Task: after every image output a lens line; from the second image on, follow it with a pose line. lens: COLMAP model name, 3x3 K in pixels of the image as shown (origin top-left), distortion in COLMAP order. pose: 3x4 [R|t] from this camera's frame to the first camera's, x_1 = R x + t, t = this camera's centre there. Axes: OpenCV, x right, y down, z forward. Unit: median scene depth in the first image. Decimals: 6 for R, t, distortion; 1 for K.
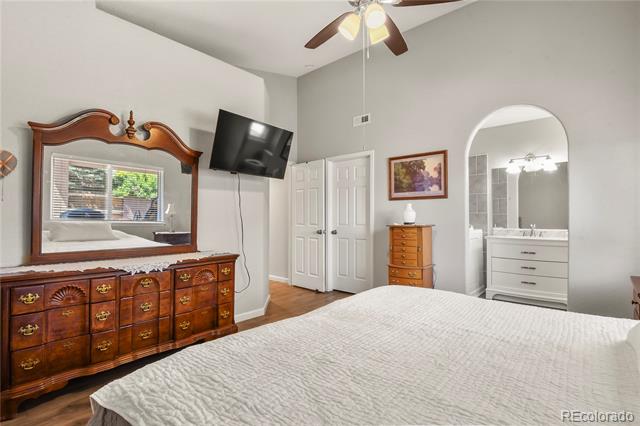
lens RADIAL K [[311.4, 0, 320.6], [0, 311.4, 211.3], [0, 0, 1]] dist [-0.004504, -0.005427]
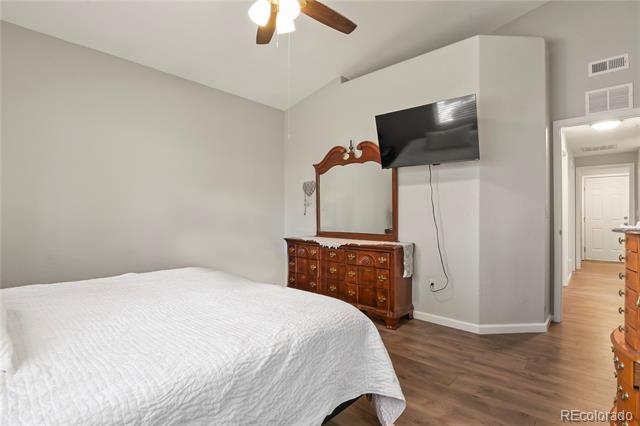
lens RADIAL K [[311.4, 0, 320.6], [0, 311.4, 214.3], [0, 0, 1]] dist [-0.004504, -0.005427]
pose [[-0.001506, -0.000915, -0.999998, 0.821568], [0.017106, 0.999853, -0.000940, 0.027324], [0.999853, -0.017108, -0.001490, 0.803902]]
